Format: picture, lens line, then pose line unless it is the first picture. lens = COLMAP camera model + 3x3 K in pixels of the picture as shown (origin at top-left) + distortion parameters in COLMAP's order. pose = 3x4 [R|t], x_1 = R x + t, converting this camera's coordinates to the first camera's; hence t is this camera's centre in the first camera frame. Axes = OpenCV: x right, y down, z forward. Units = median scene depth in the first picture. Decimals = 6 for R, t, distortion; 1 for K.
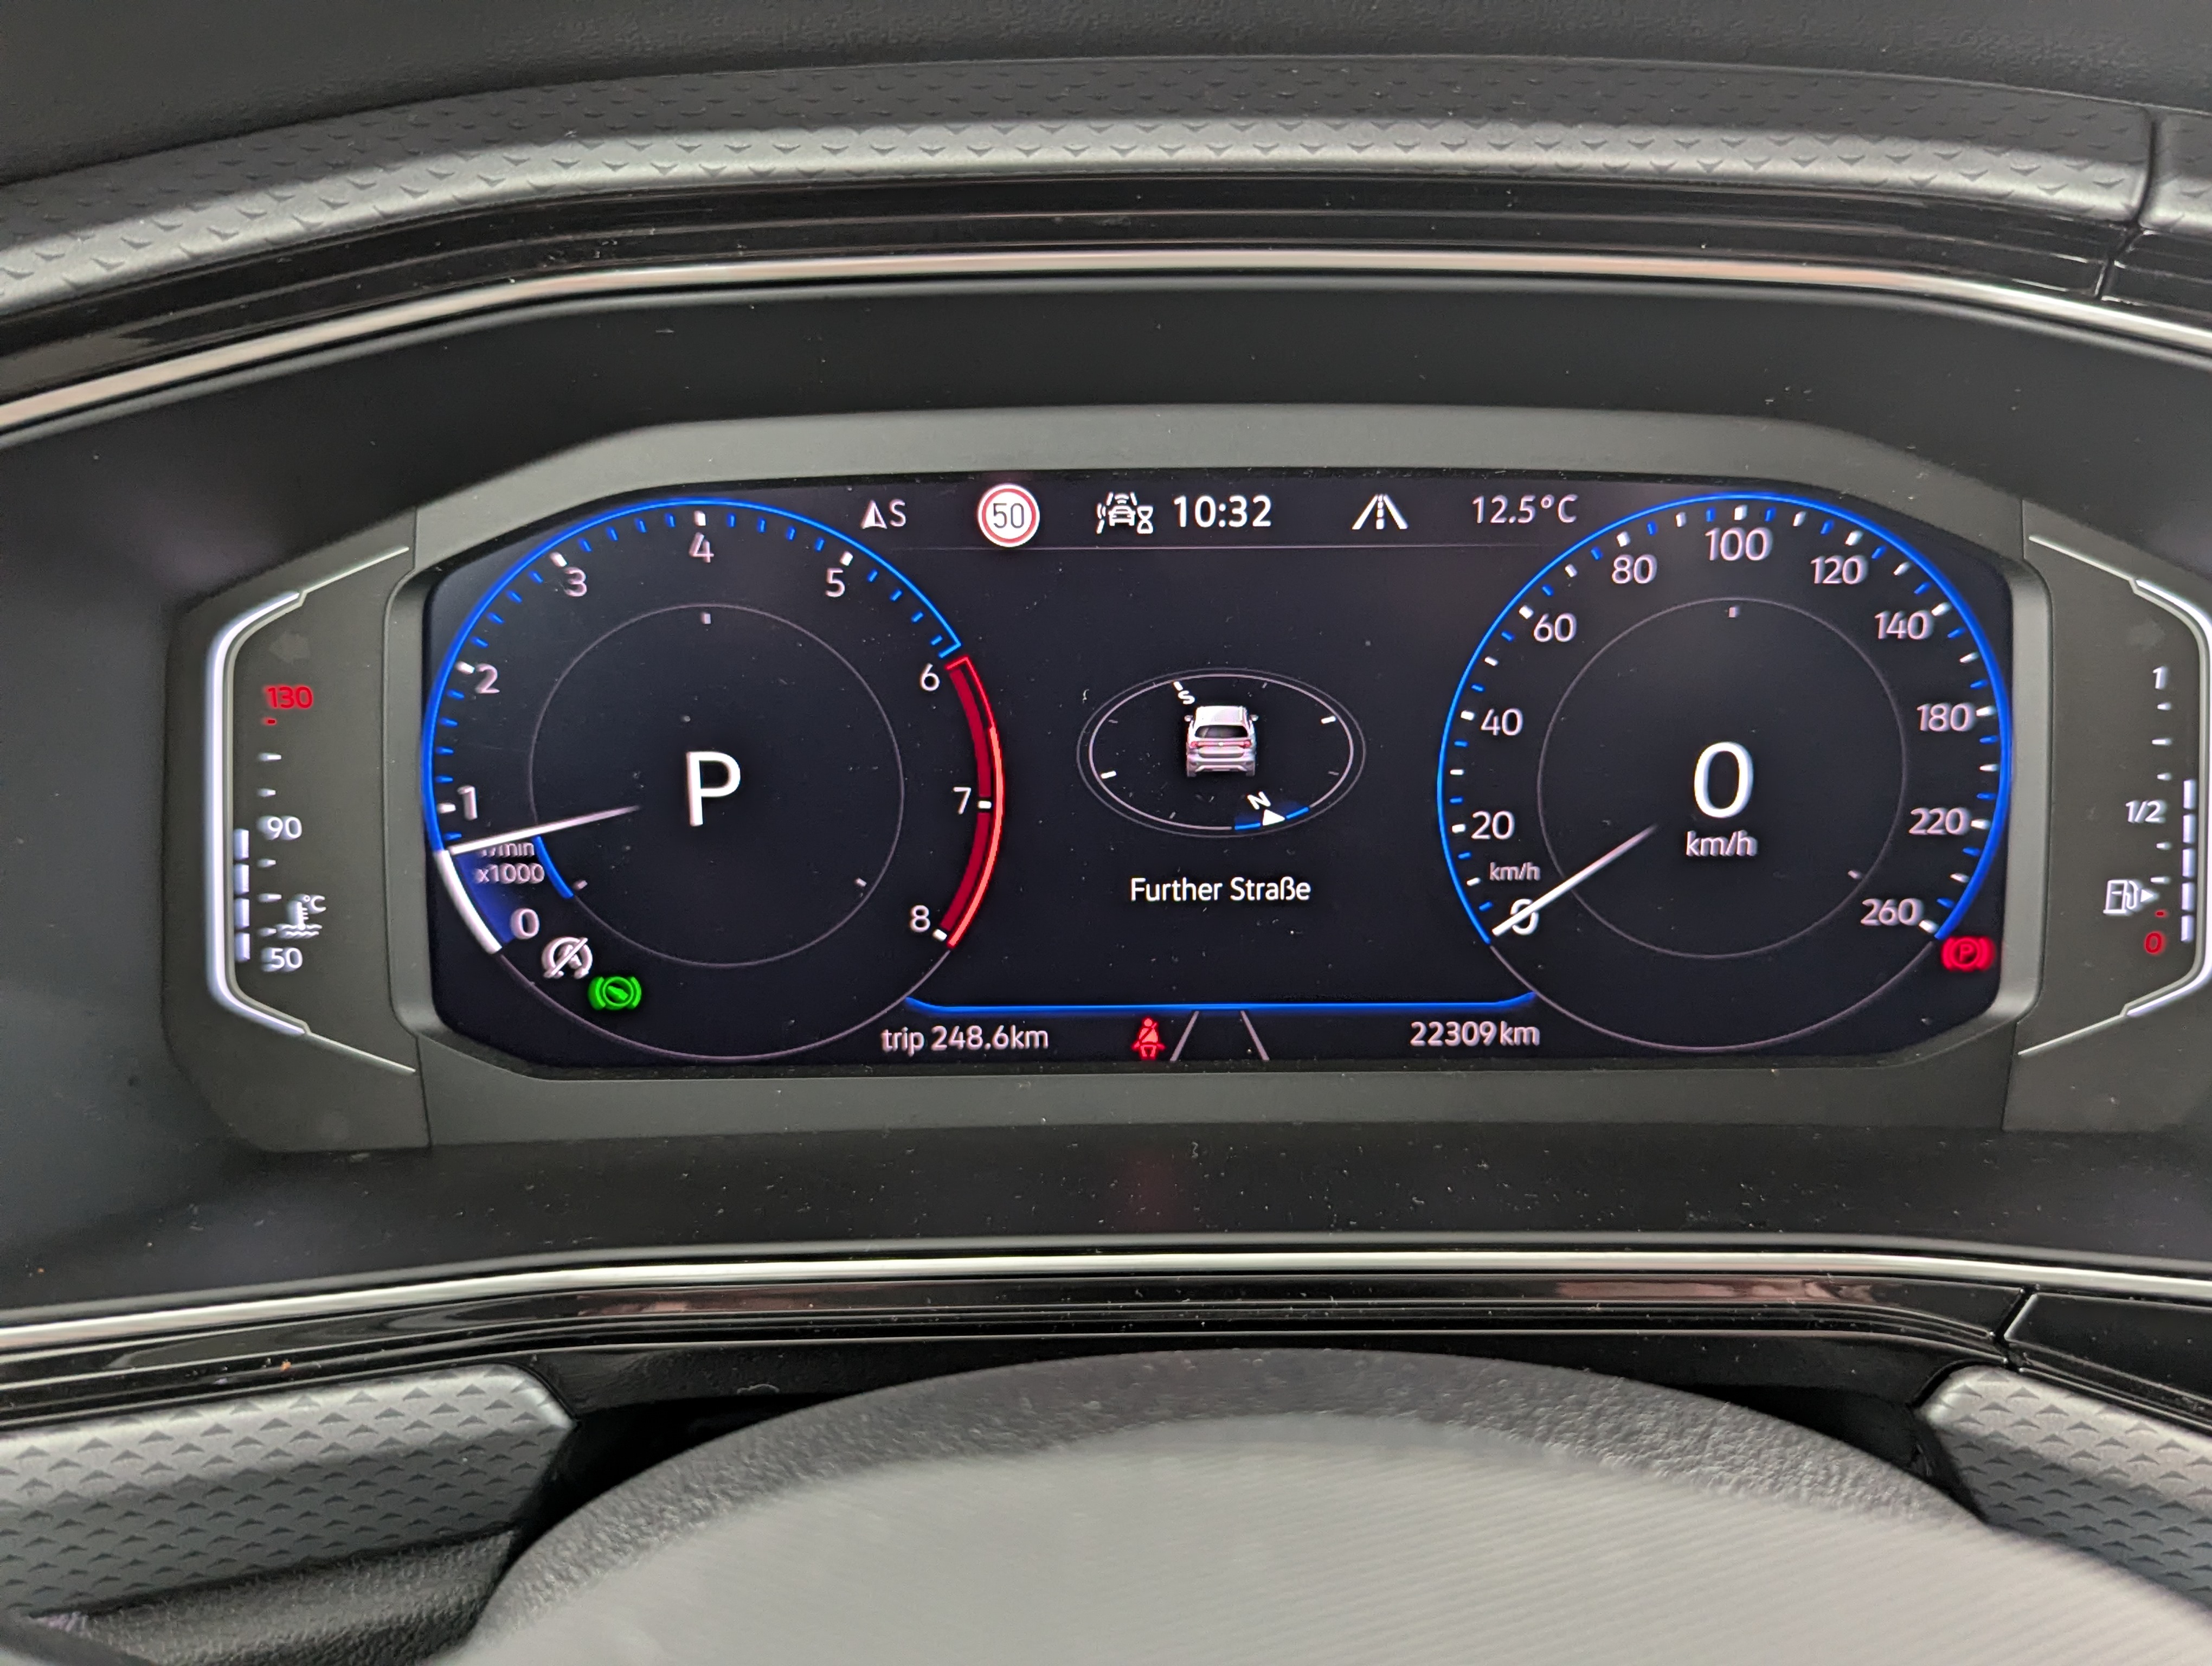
lens RADIAL K [[2023.9, 0, 1128.1], [0, 2023.9, 784.6], [0, 0, 1]] dist [0.010029, 0.000000]
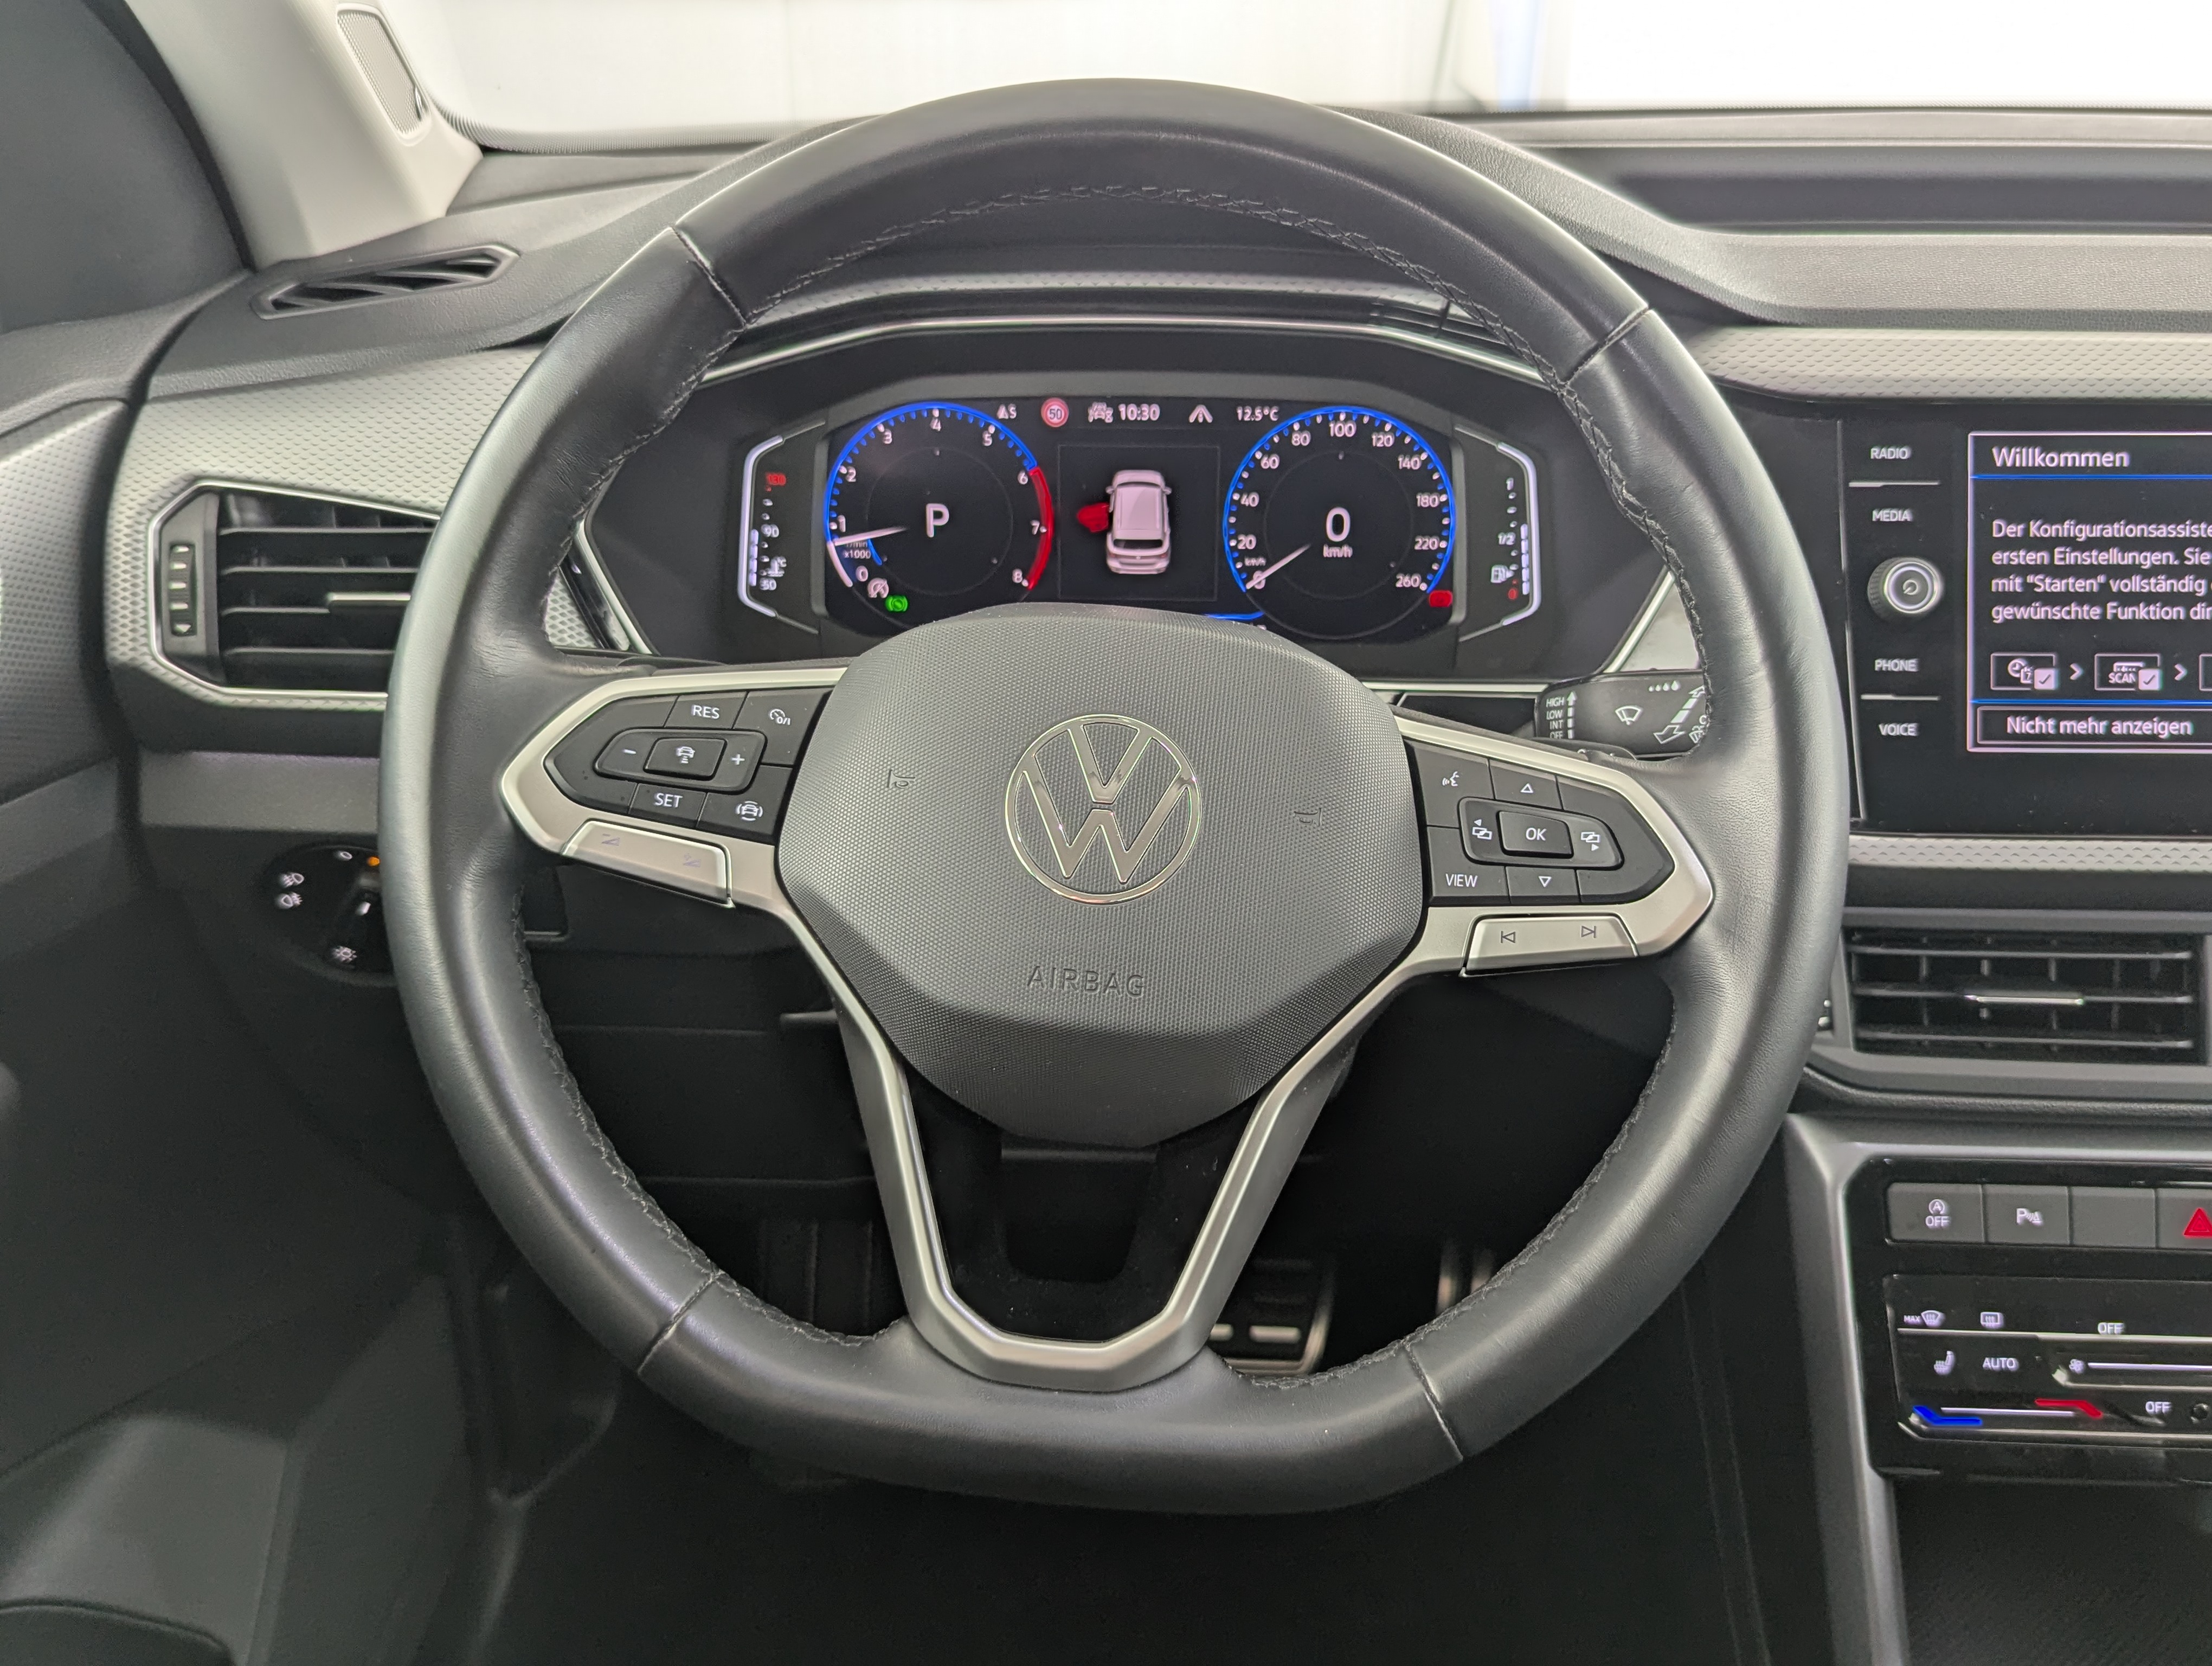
lens RADIAL K [[2023.9, 0, 1116.3], [0, 2023.9, 800.5], [0, 0, 1]] dist [0.010029, 0.000000]
pose [[0.998263, 0.024718, -0.053475, 0.162970], [-0.023119, 0.999273, 0.030315, 0.270803], [0.054186, -0.029026, 0.998109, -1.530600]]
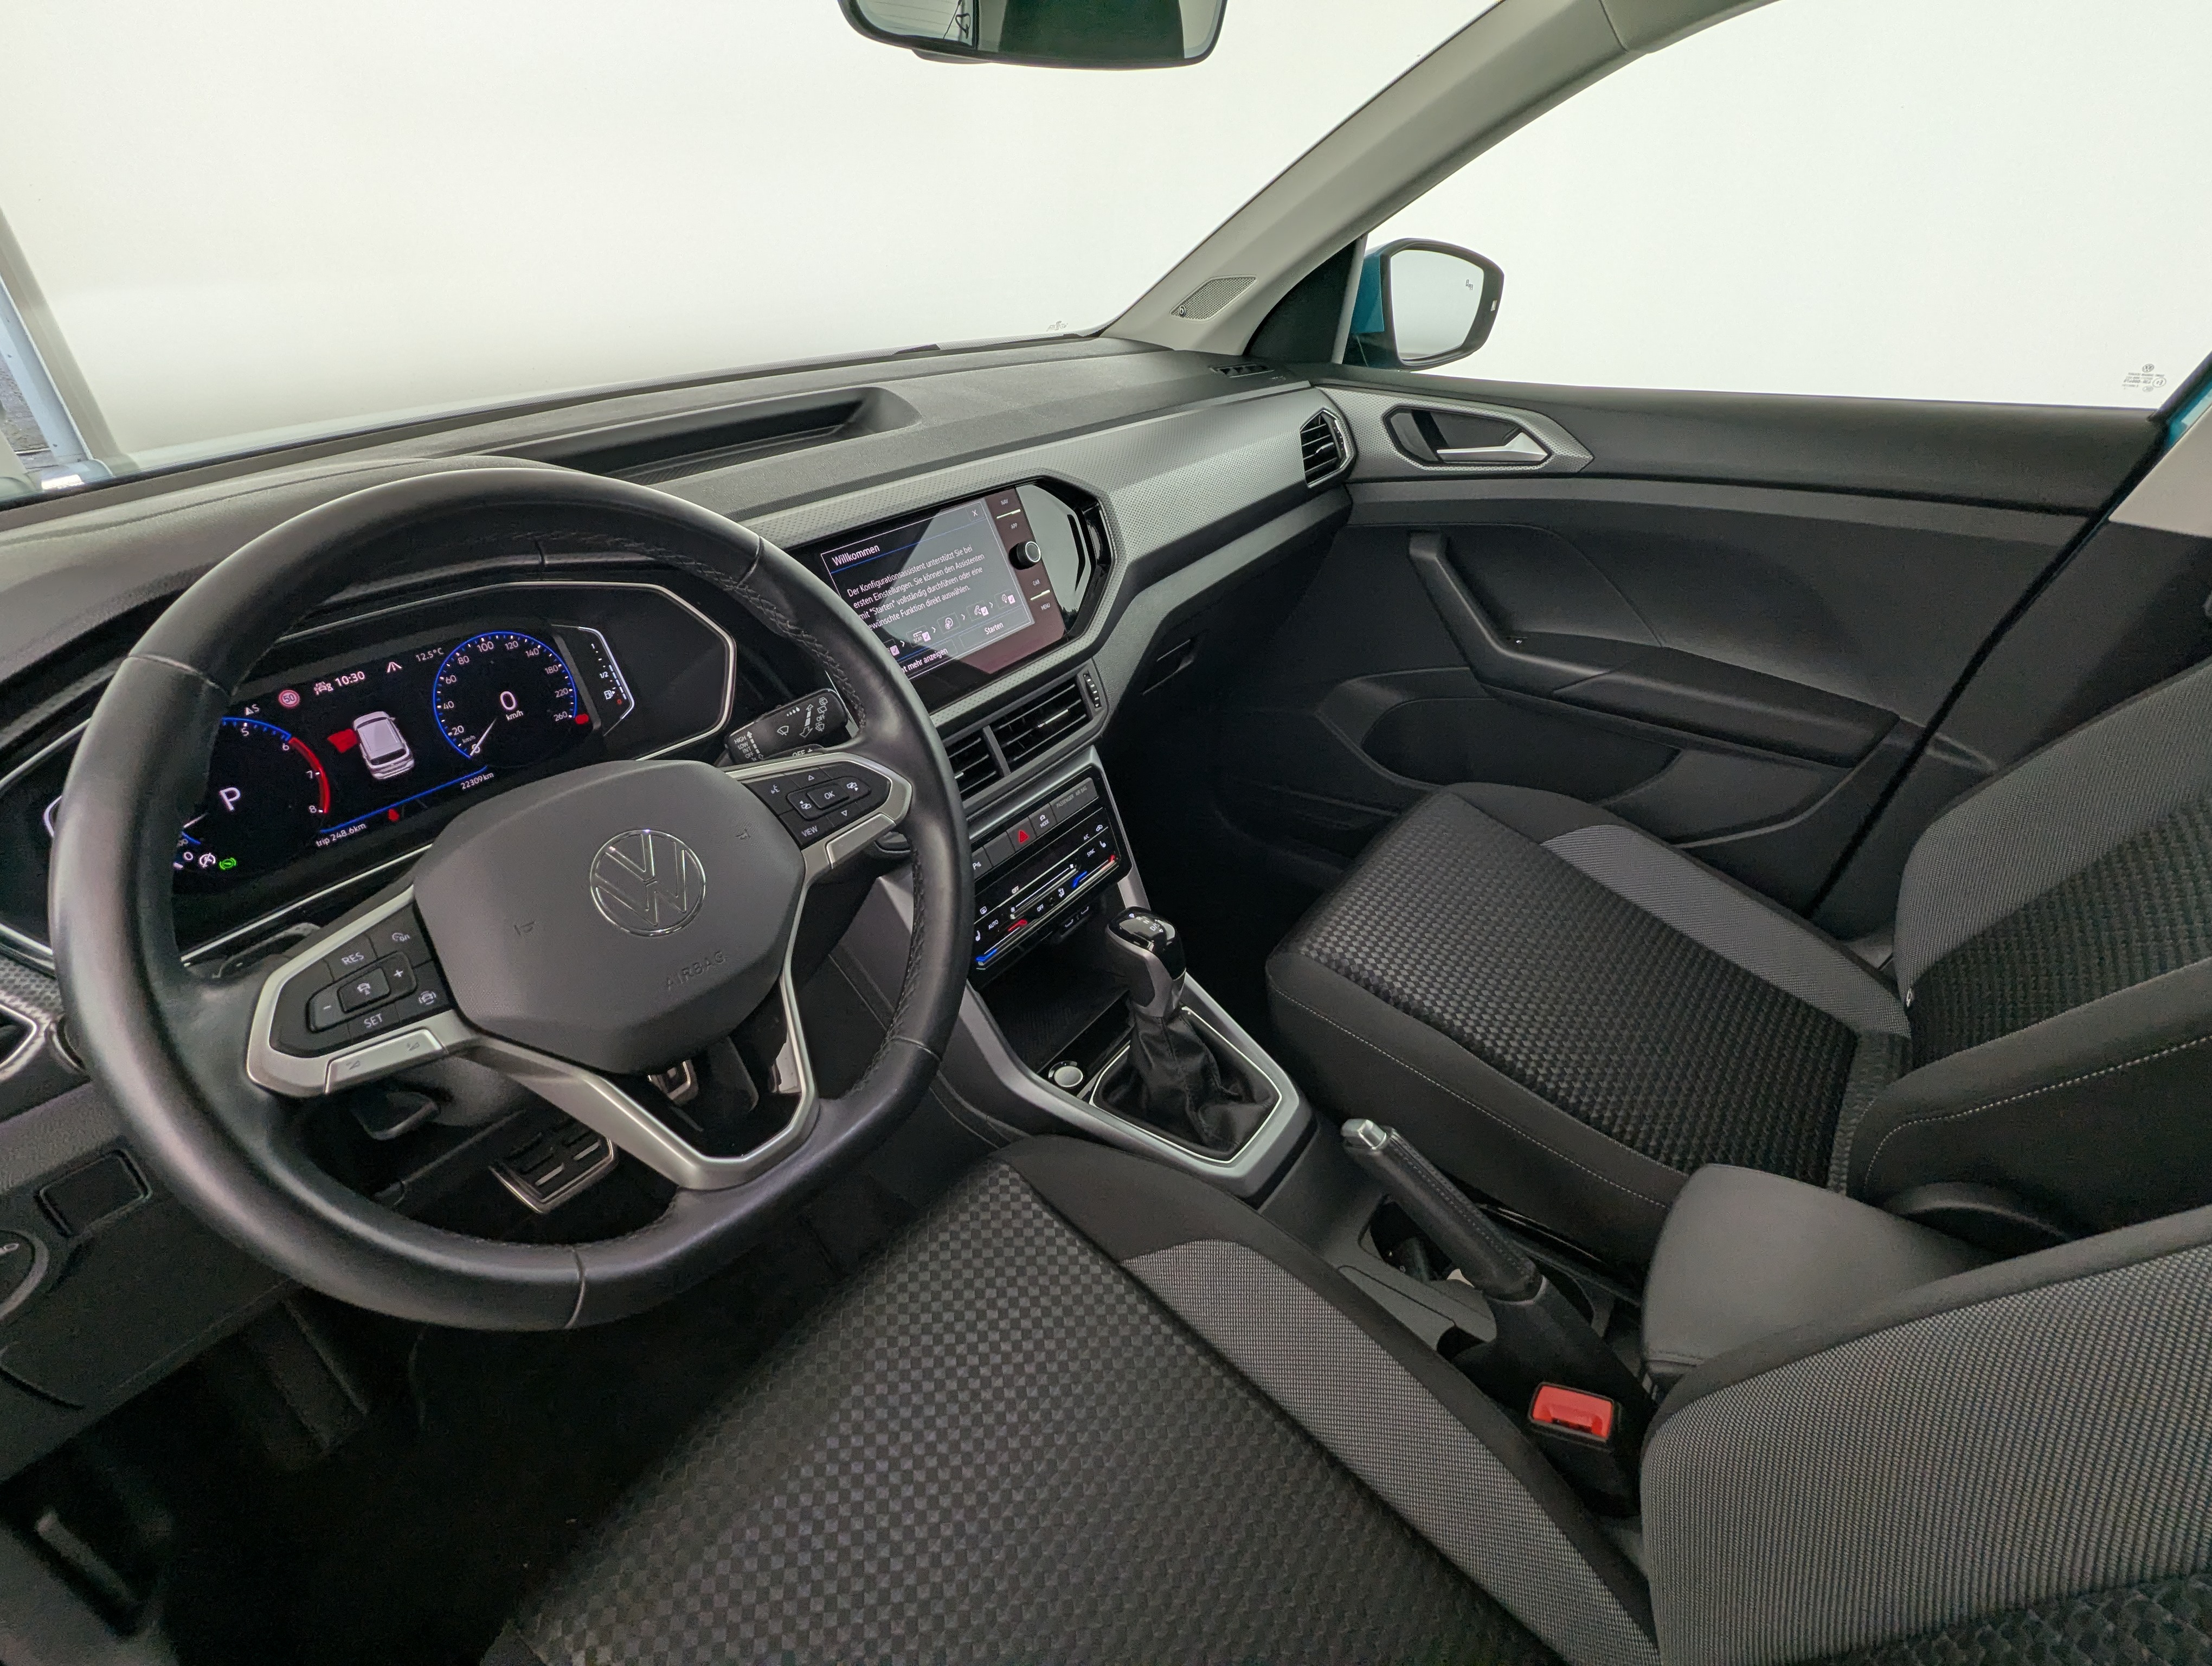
lens RADIAL K [[1054.0, 0, 1107.1], [0, 1054.0, 830.9], [0, 0, 1]] dist [-0.001128, -0.001942]
pose [[0.607517, -0.422154, 0.672837, -0.545825], [0.328470, 0.904774, 0.271094, 0.058552], [-0.723208, 0.056313, 0.688330, -1.414542]]
